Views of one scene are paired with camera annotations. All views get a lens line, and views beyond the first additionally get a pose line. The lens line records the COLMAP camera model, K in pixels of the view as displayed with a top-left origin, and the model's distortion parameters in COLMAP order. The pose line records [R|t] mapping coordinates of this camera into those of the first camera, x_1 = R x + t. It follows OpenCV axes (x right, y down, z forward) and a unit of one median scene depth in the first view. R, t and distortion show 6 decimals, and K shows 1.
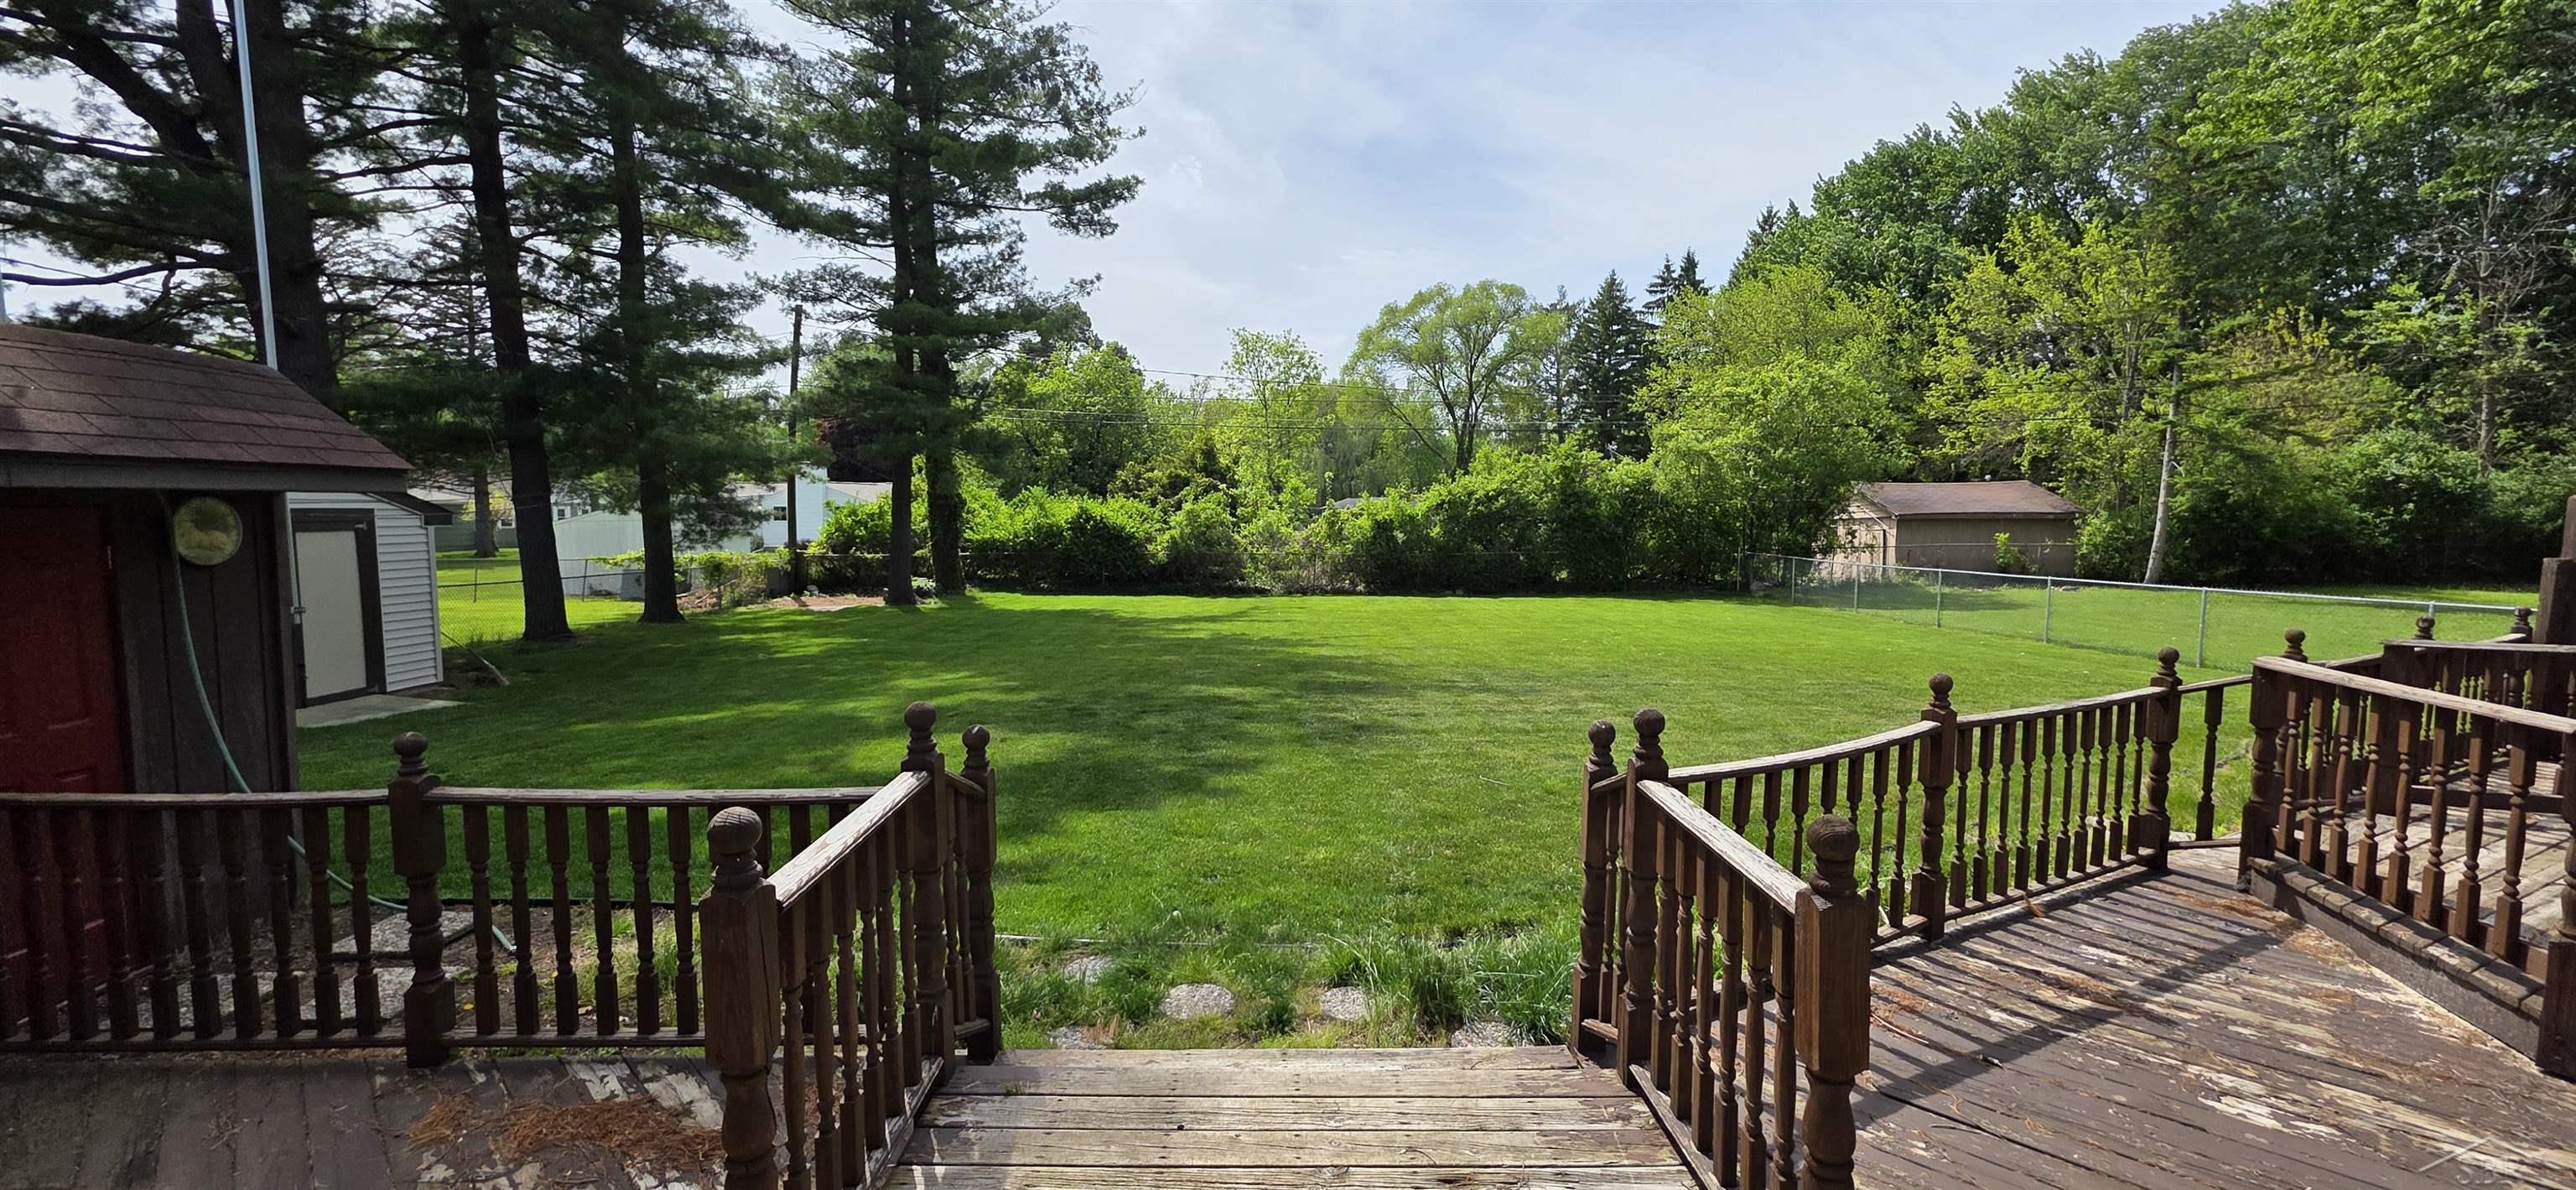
lens RADIAL K [[1045.2, 0, 1288.5], [0, 1045.2, 562.5], [0, 0, 1]] dist [-0.000464, 0.000052]
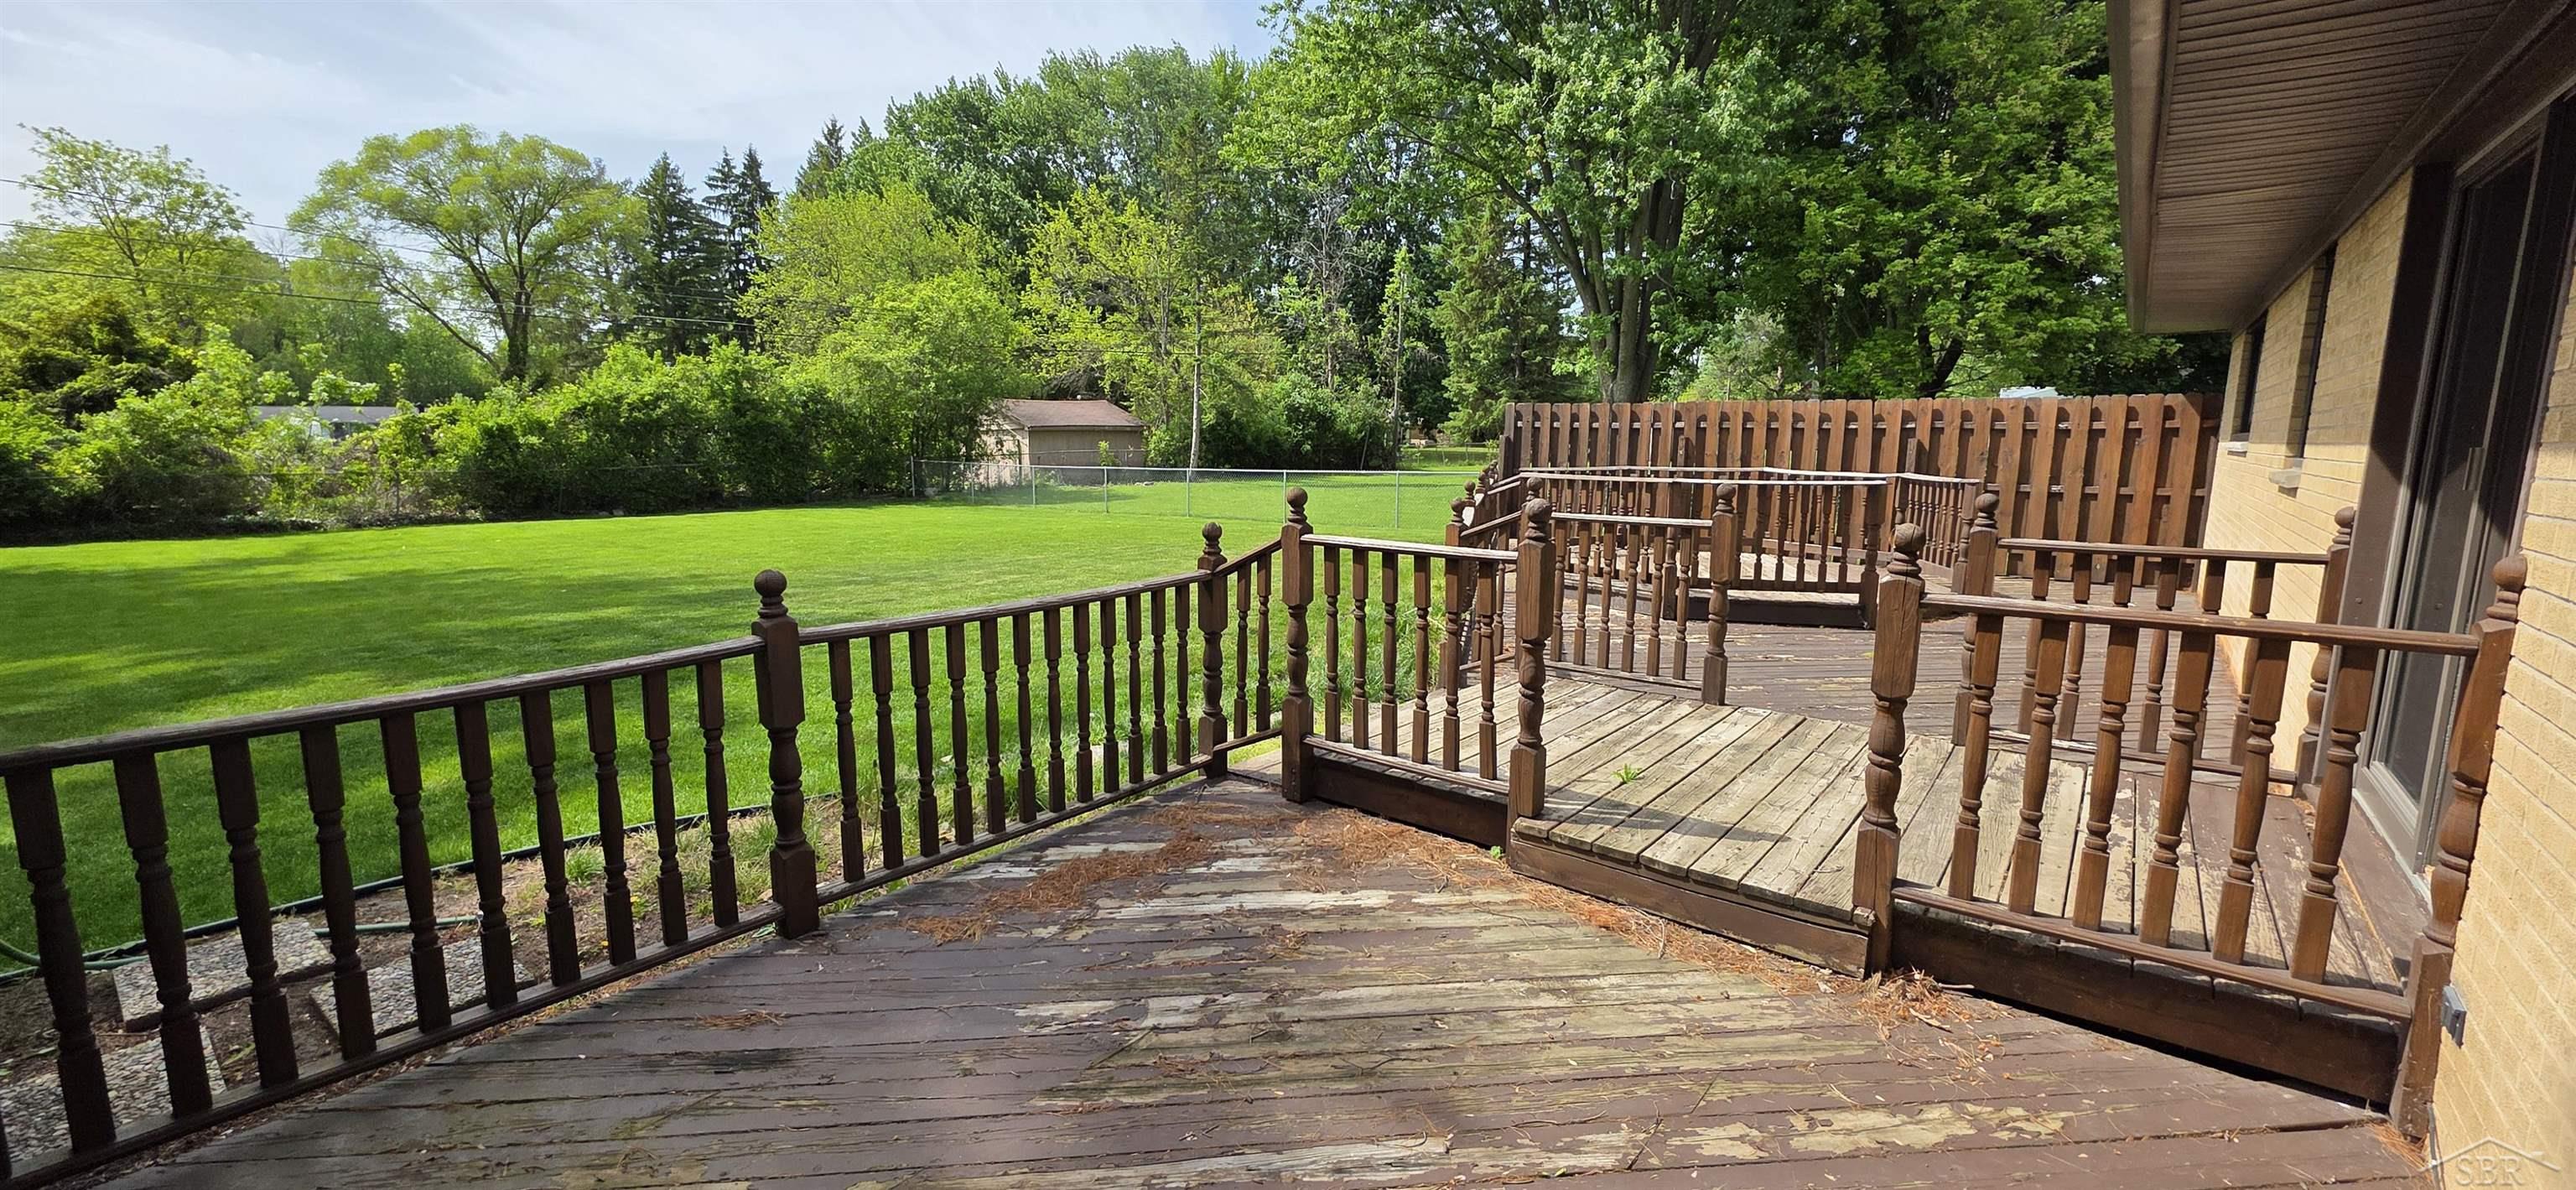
lens RADIAL K [[1061.4, 0, 1288.0], [0, 1061.4, 595.0], [0, 0, 1]] dist [-0.000162, 0.000007]
pose [[0.626691, -0.112750, 0.771068, -0.170880], [0.036404, 0.992633, 0.115562, 0.014555], [-0.778417, -0.044352, 0.626178, 0.016776]]
